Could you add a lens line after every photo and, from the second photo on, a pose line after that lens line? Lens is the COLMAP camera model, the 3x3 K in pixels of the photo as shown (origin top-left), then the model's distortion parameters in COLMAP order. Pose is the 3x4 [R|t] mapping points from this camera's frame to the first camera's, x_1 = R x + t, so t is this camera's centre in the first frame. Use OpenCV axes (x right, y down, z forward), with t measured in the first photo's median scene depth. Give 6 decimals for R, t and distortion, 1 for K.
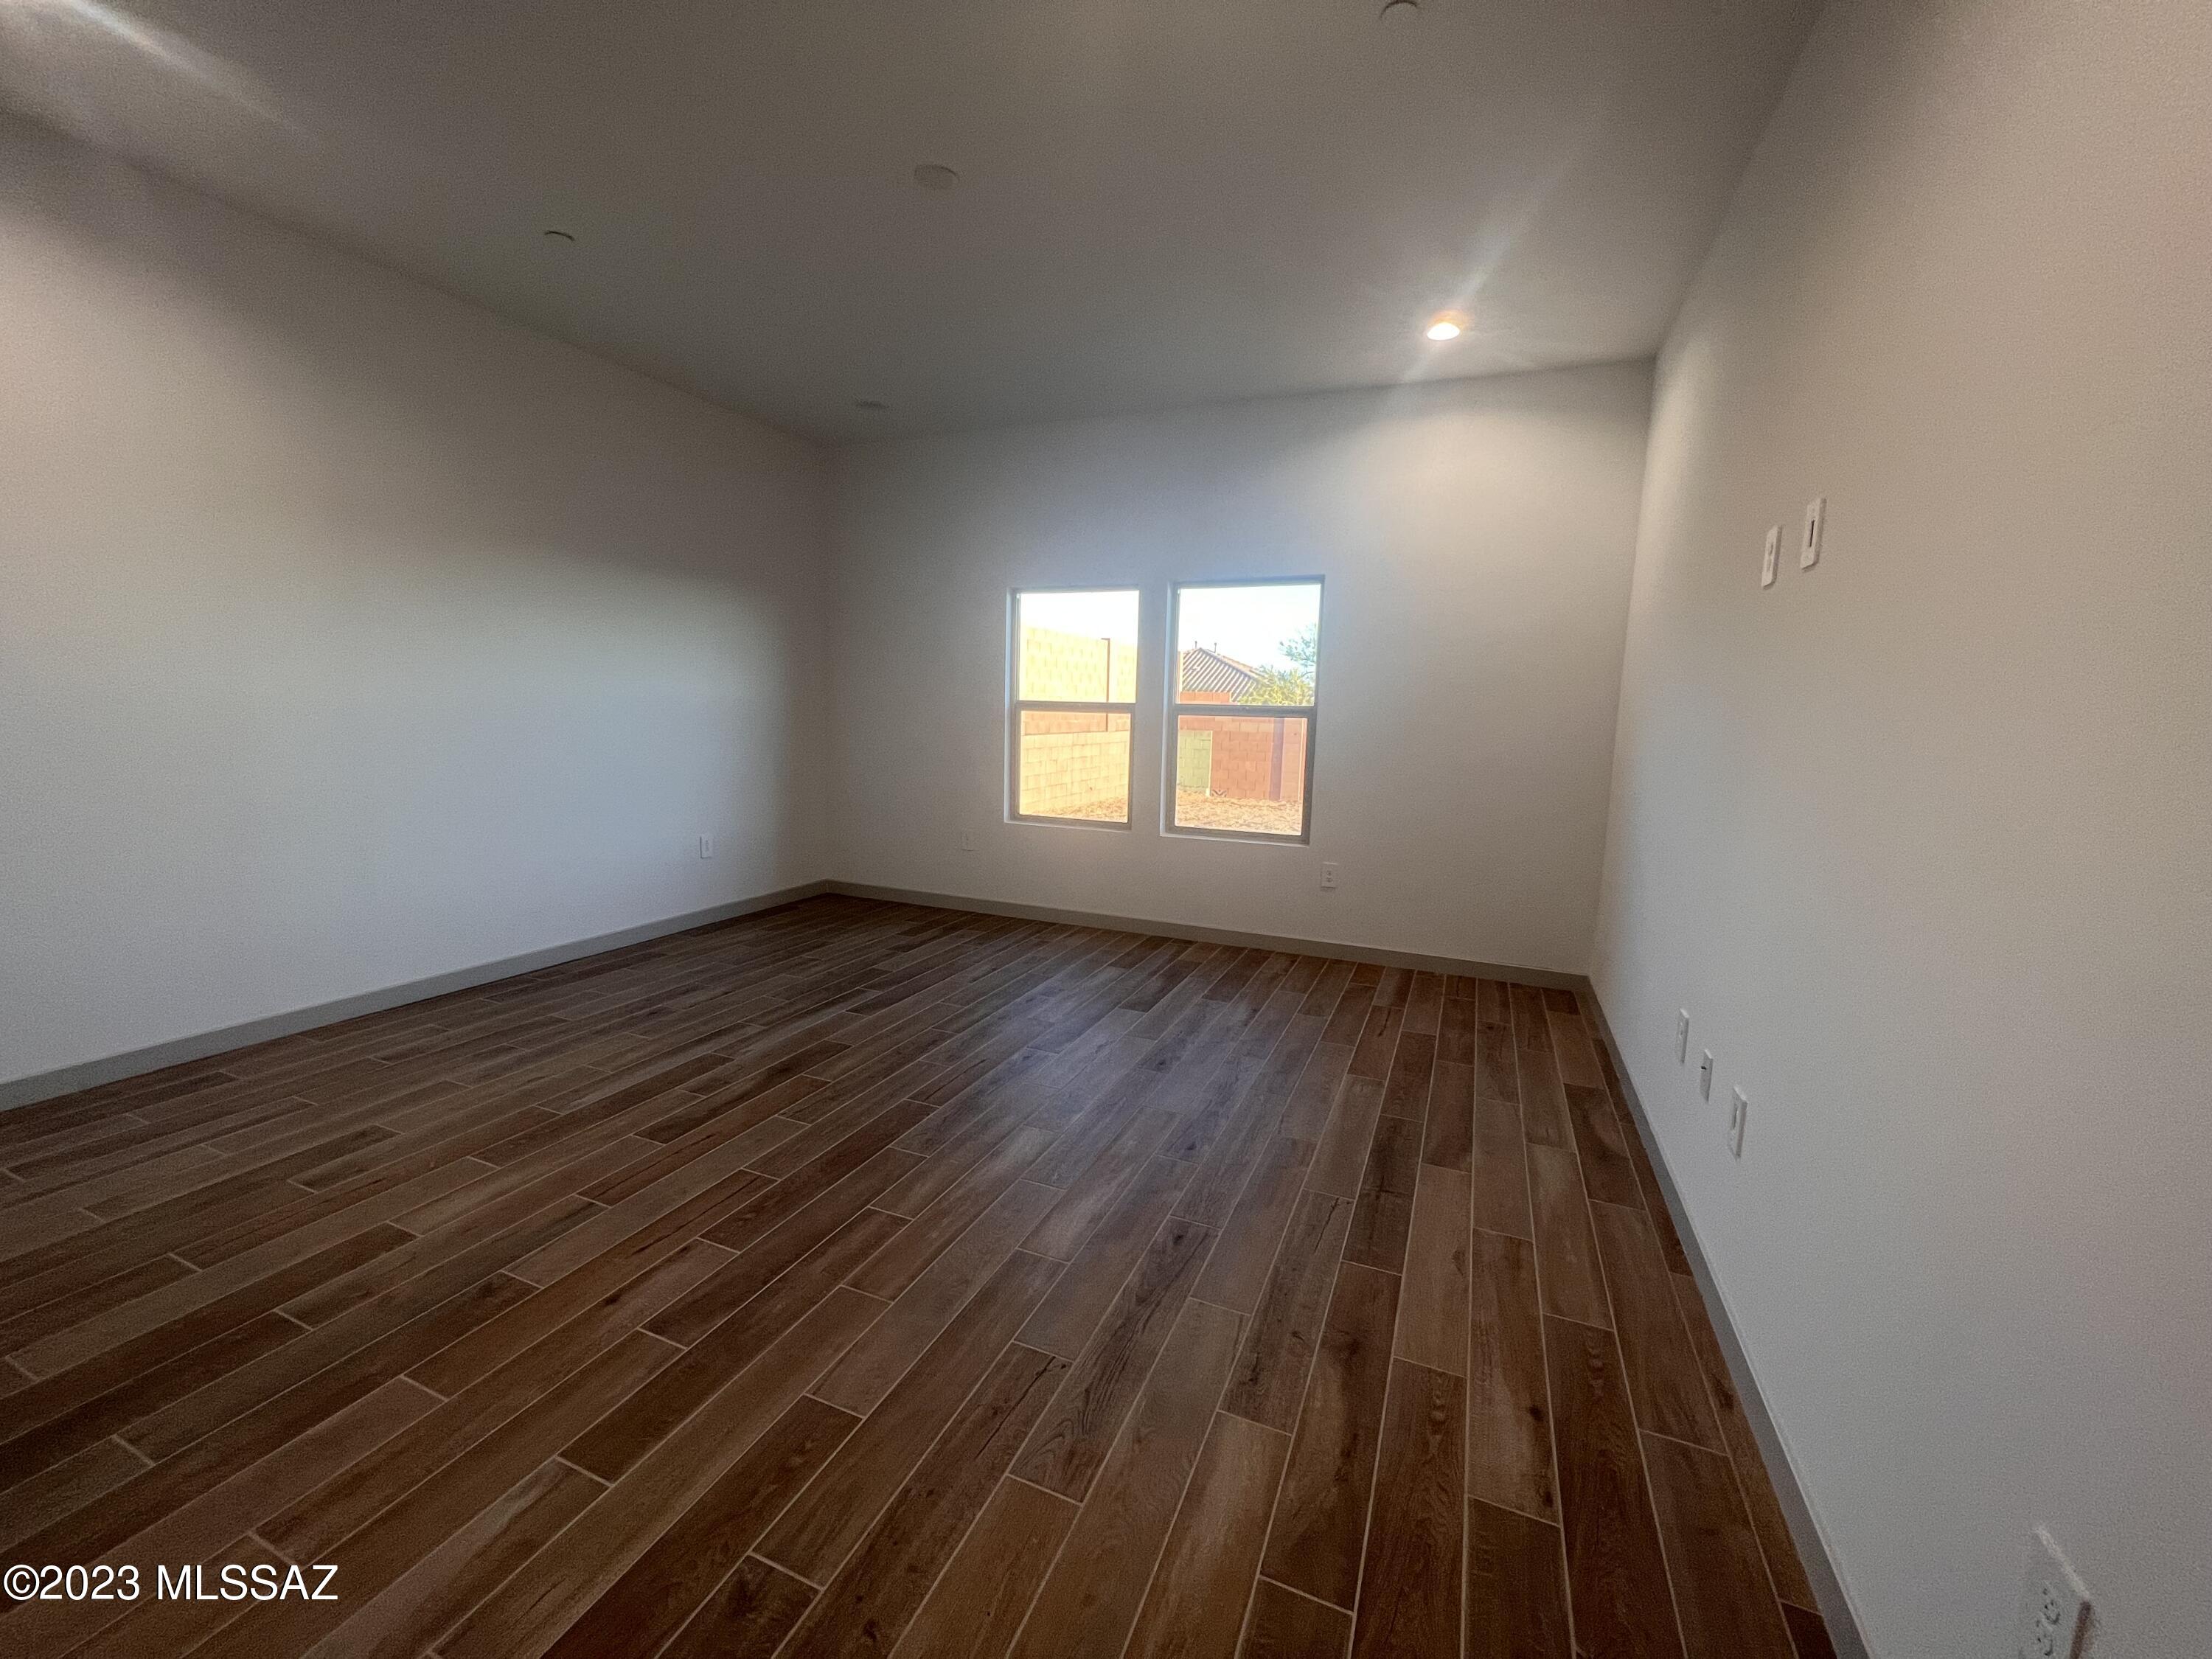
lens RADIAL K [[881.5, 0, 1113.5], [0, 881.5, 830.4], [0, 0, 1]] dist [-0.003257, 0.000432]
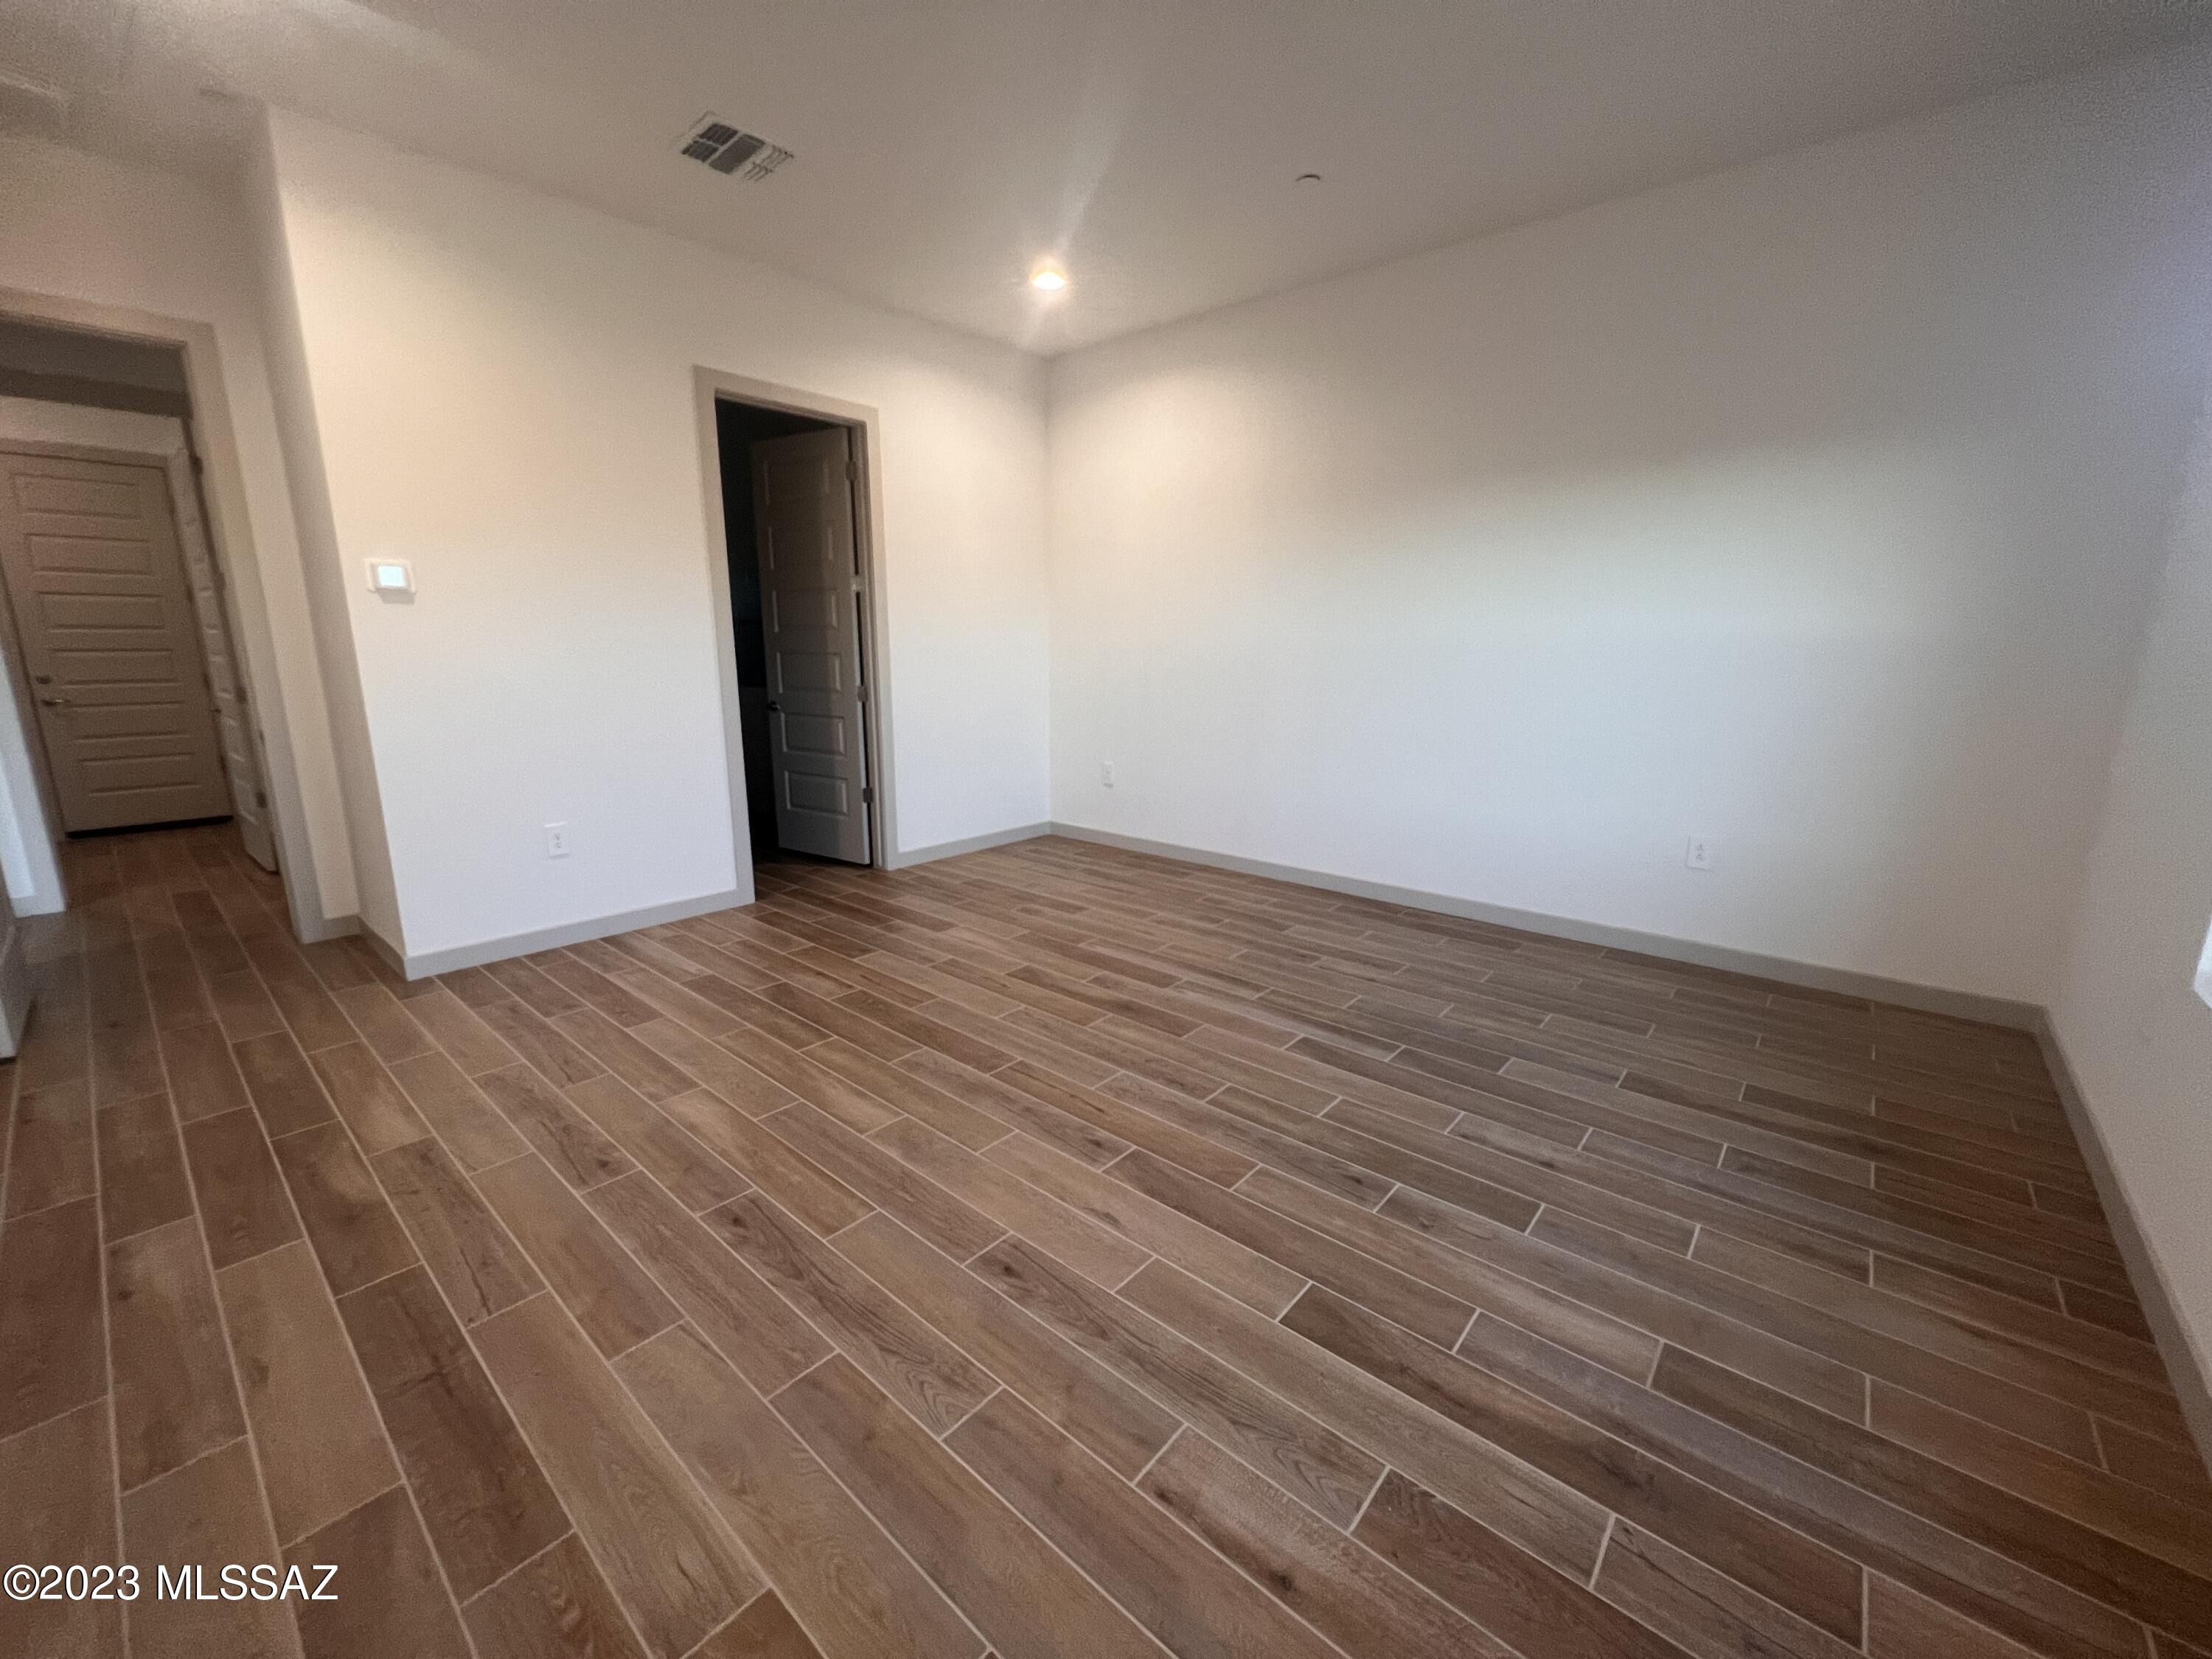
lens RADIAL K [[881.5, 0, 1117.5], [0, 881.5, 824.9], [0, 0, 1]] dist [-0.003257, 0.000432]
pose [[-0.306691, 0.166933, -0.937056, 0.531076], [-0.144735, 0.964872, 0.219259, -0.146392], [0.940740, 0.202869, -0.271756, 1.207913]]
